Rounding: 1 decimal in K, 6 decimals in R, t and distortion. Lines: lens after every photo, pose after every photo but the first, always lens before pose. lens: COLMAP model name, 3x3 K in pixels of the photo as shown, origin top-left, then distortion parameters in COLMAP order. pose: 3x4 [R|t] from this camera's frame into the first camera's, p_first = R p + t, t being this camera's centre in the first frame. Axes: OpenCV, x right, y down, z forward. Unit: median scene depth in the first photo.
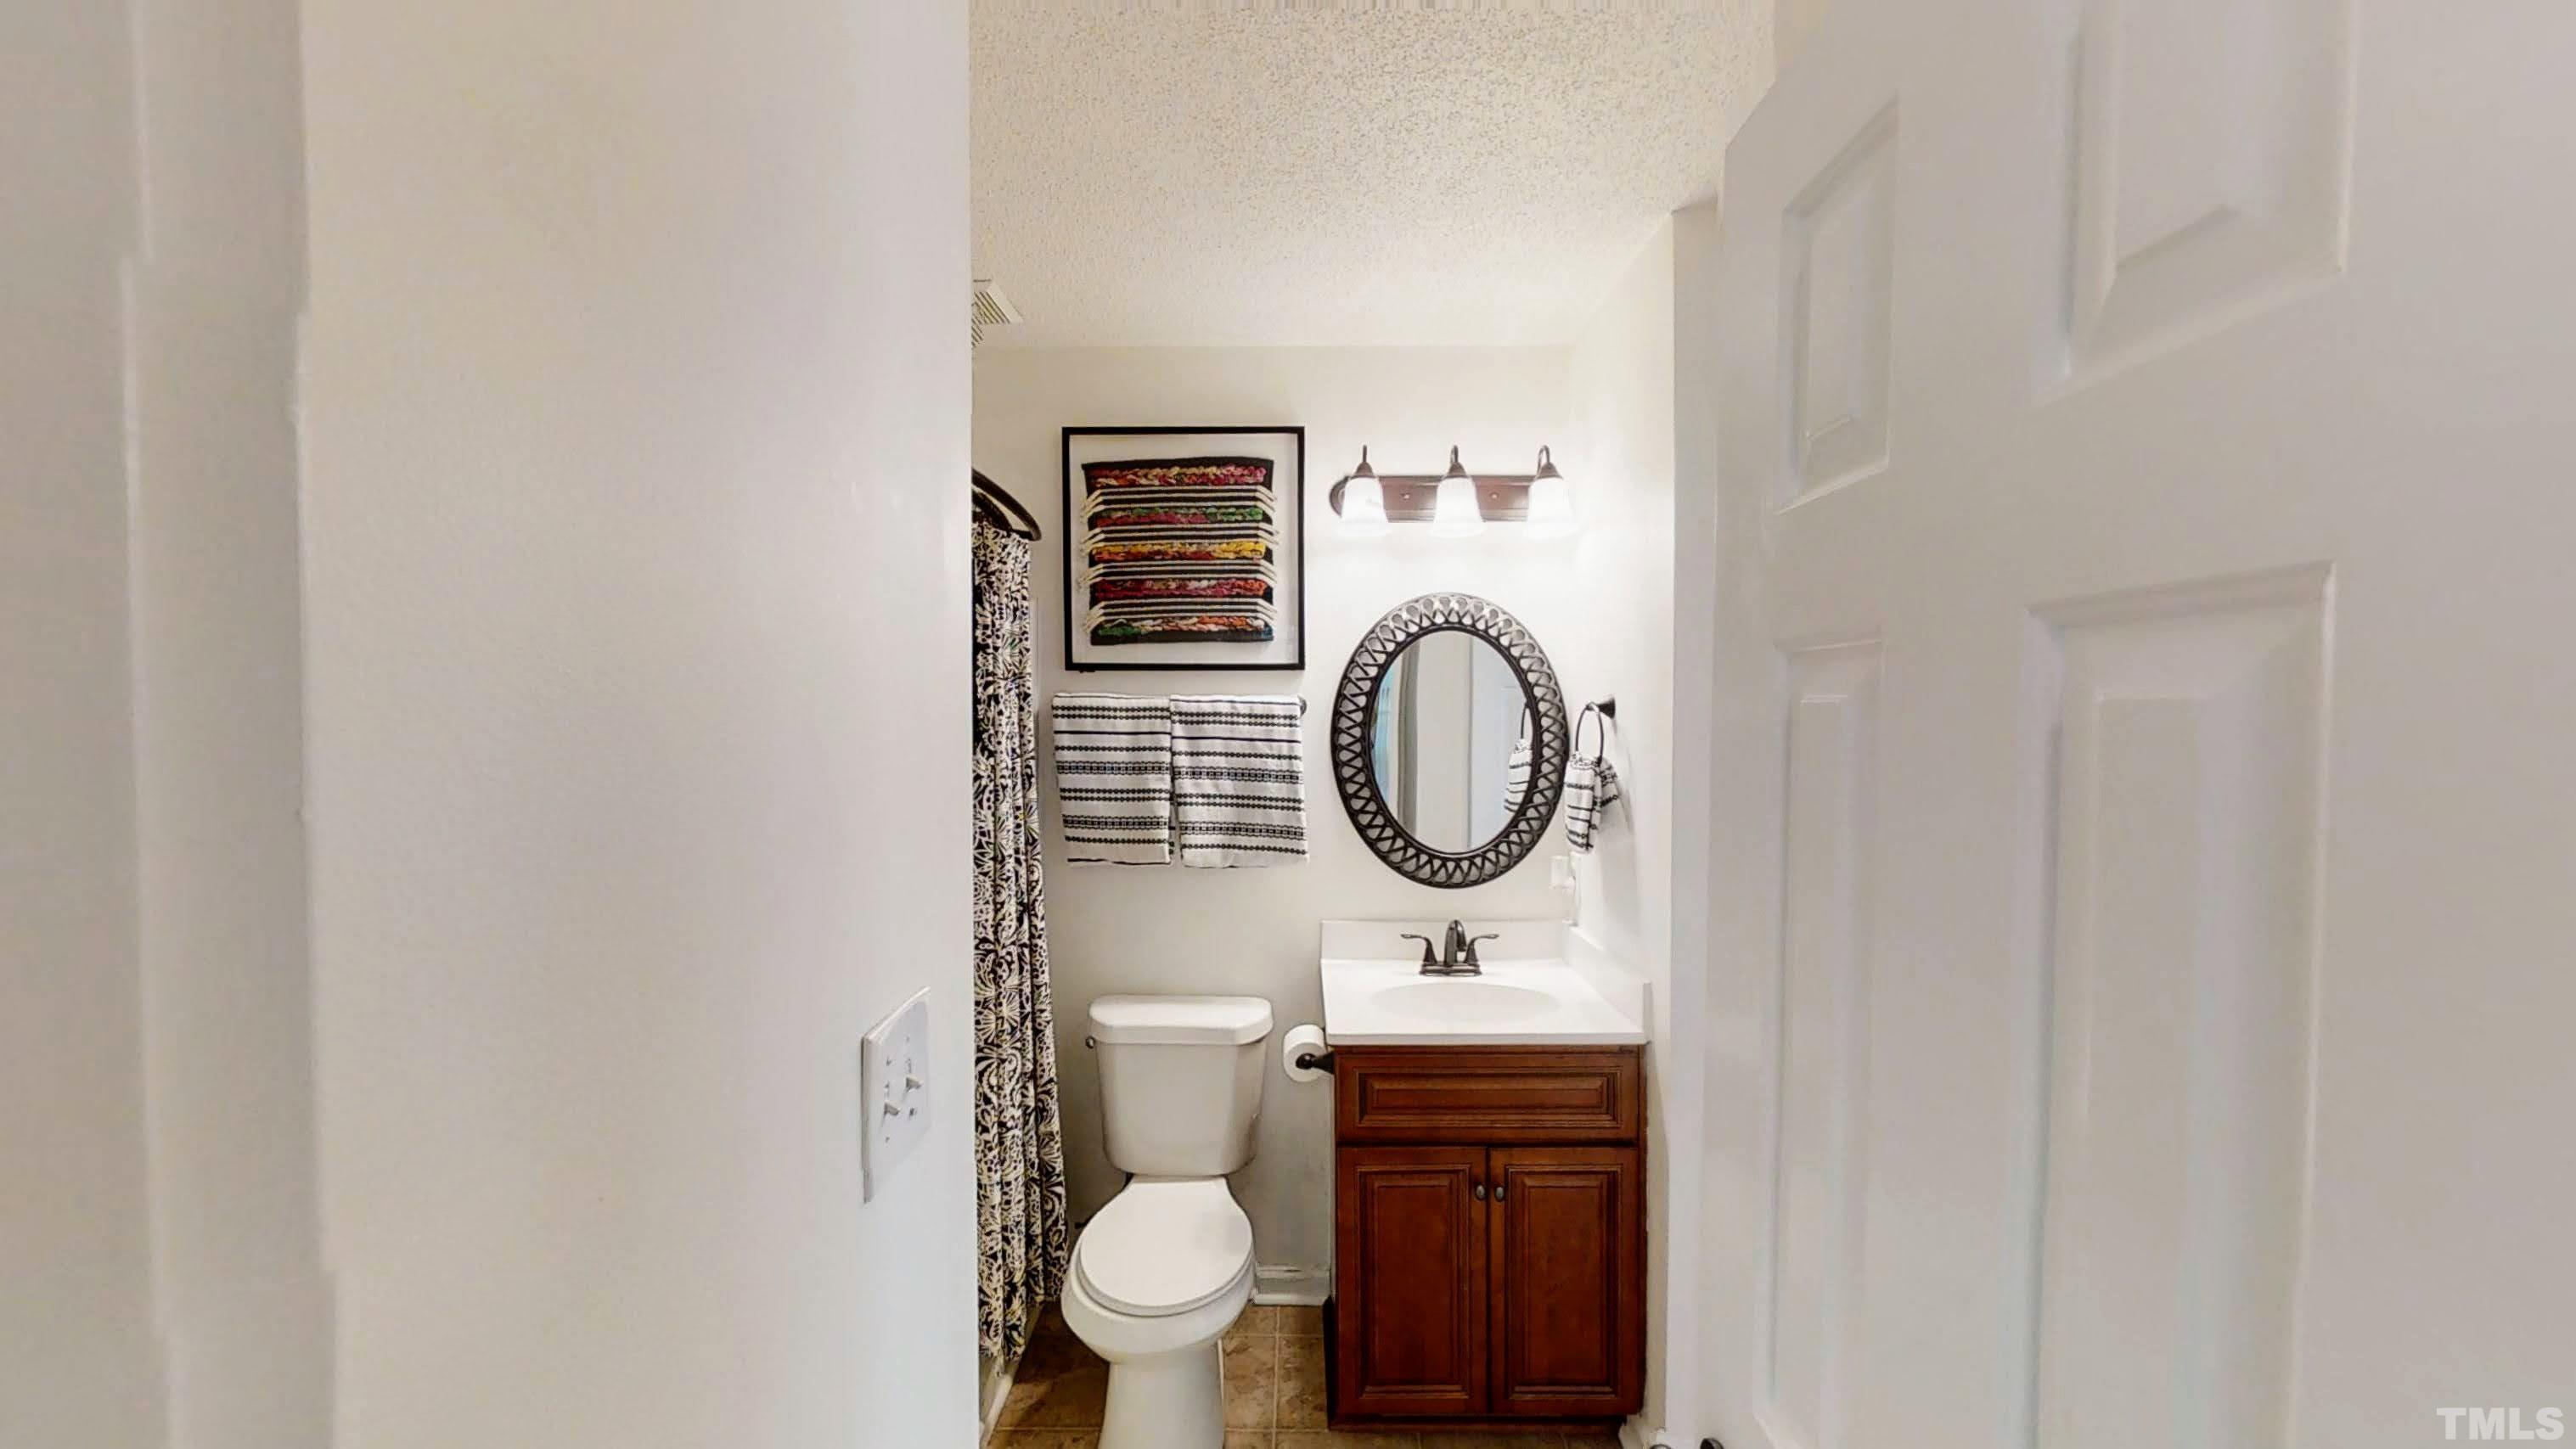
lens RADIAL K [[948.7, 0, 1287.1], [0, 948.7, 728.9], [0, 0, 1]] dist [0.001286, 0.000000]
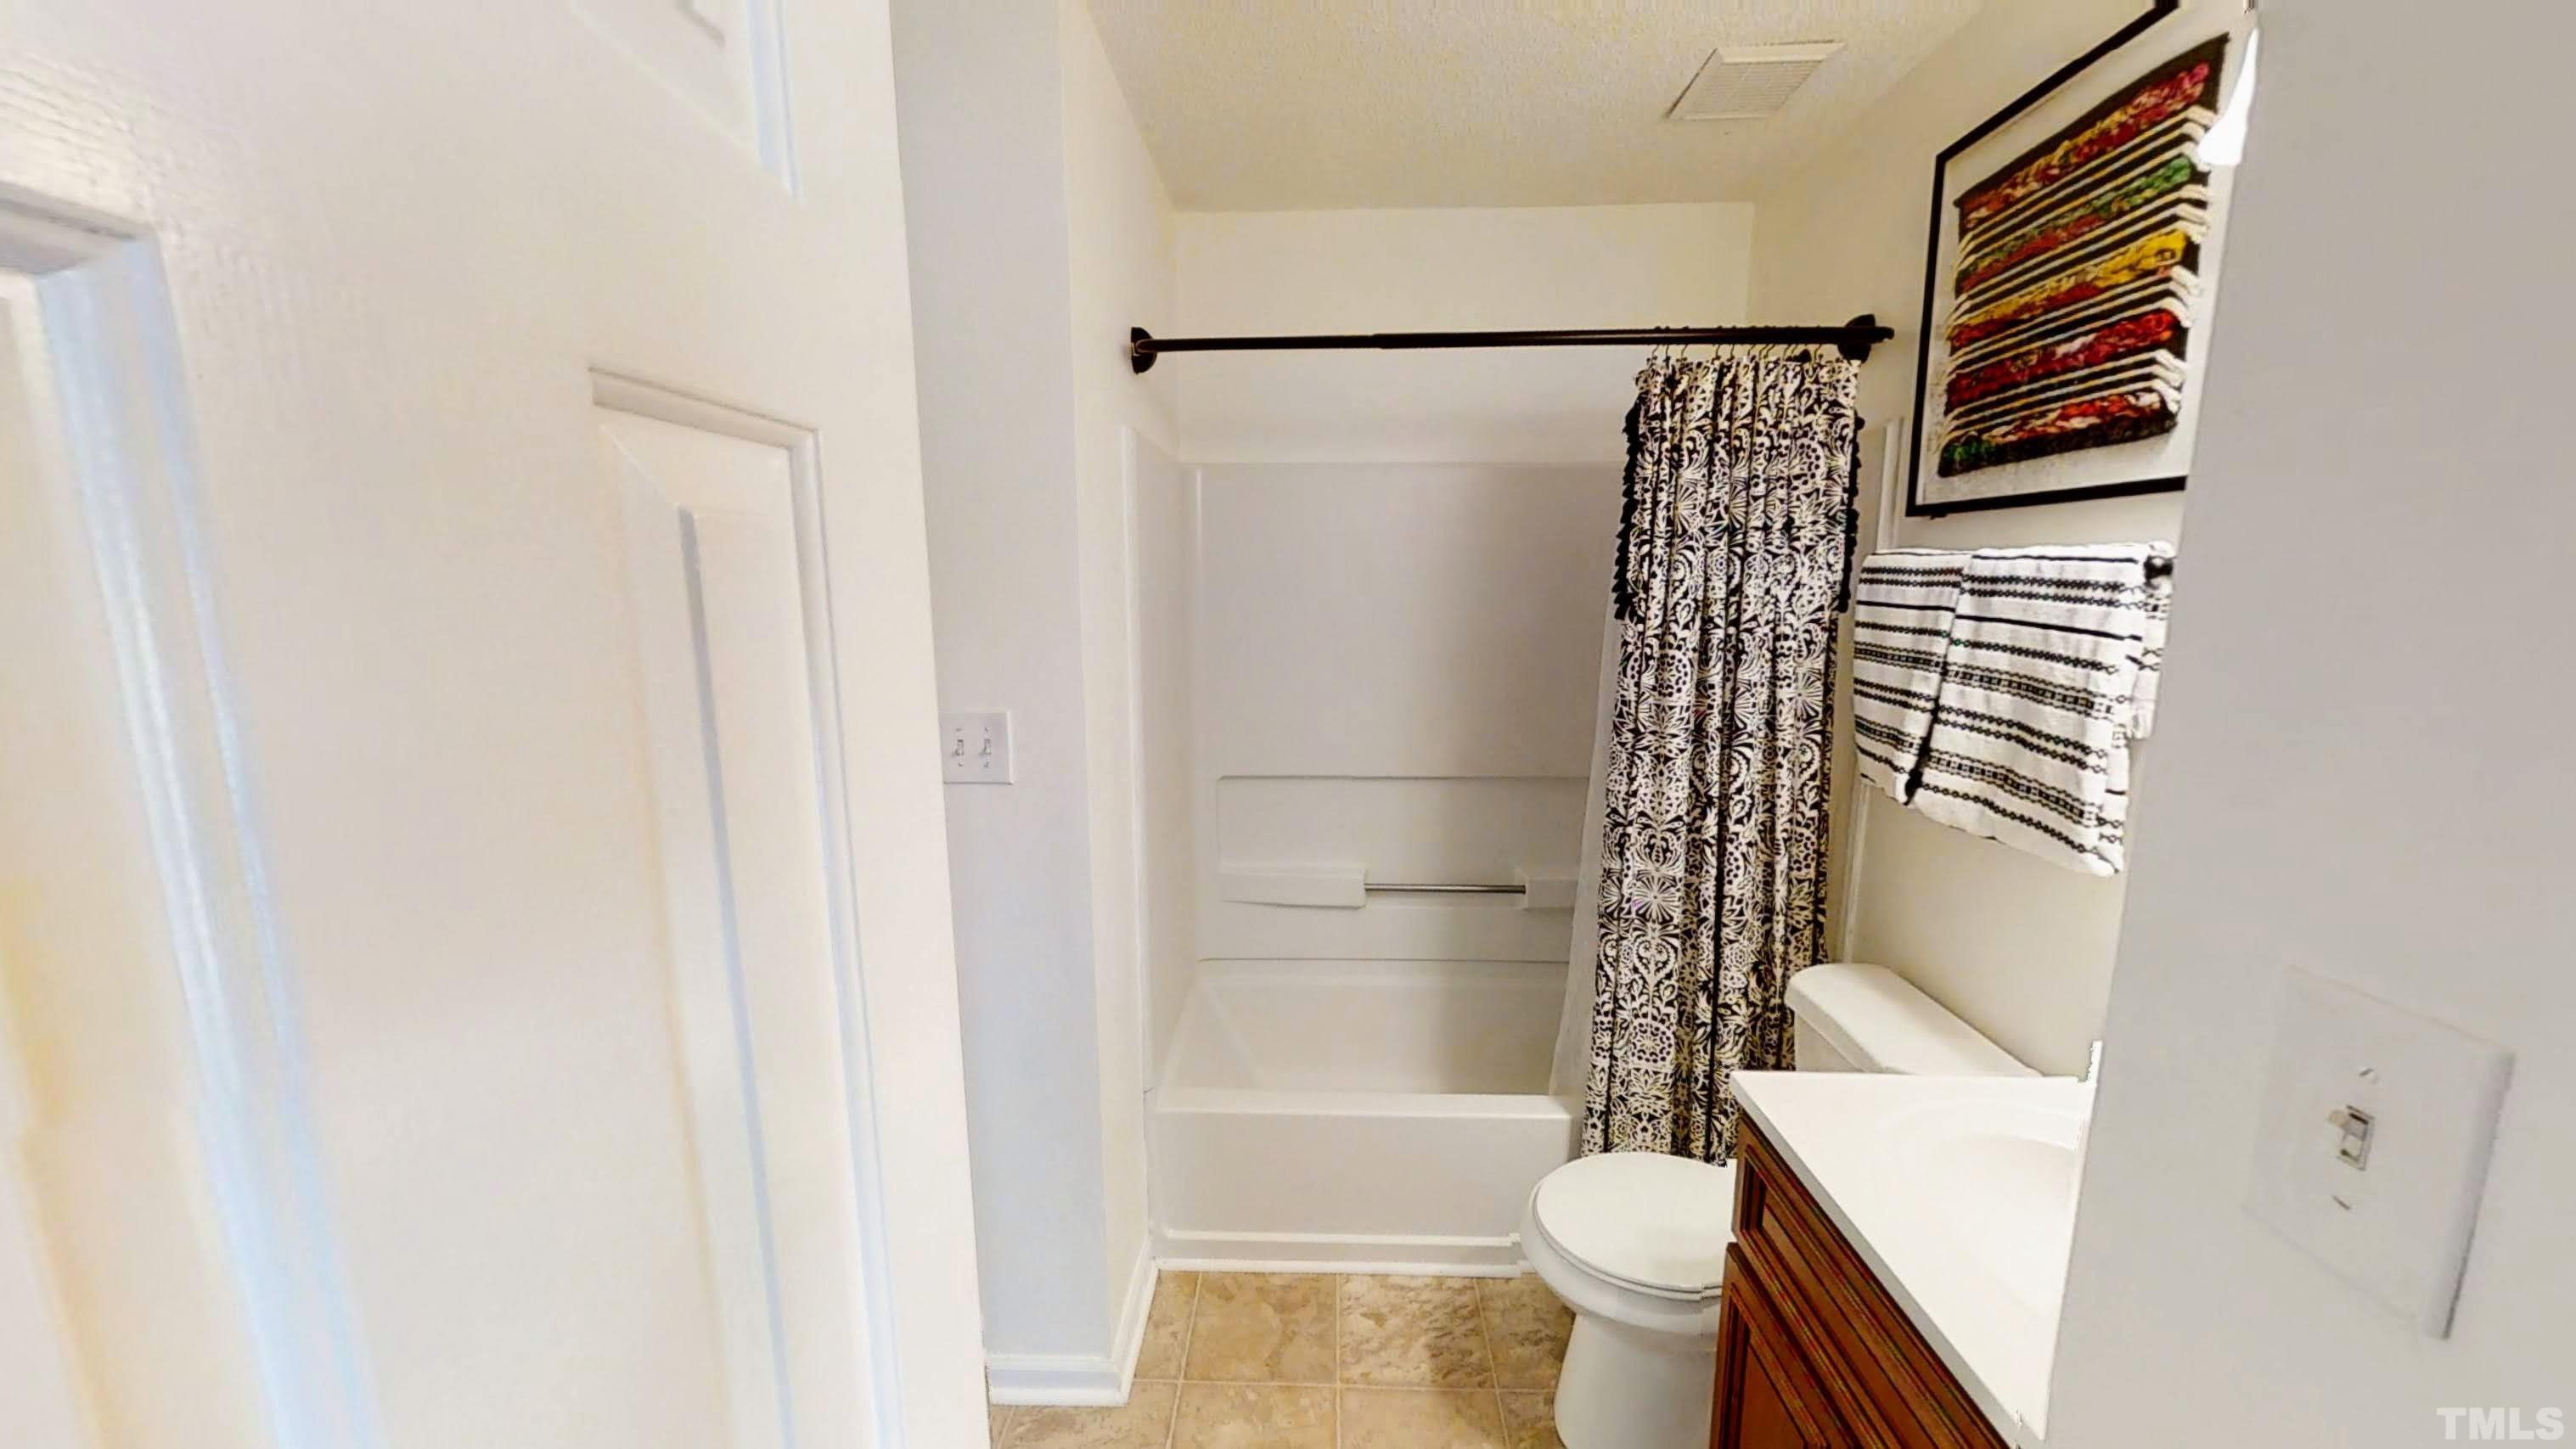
lens RADIAL K [[948.7, 0, 1287.1], [0, 948.7, 728.9], [0, 0, 1]] dist [0.001286, 0.000000]
pose [[-0.026072, 0.163102, -0.986265, 0.530777], [-0.023223, 0.986235, 0.163711, -0.010285], [0.999390, 0.027172, -0.021925, 0.567876]]
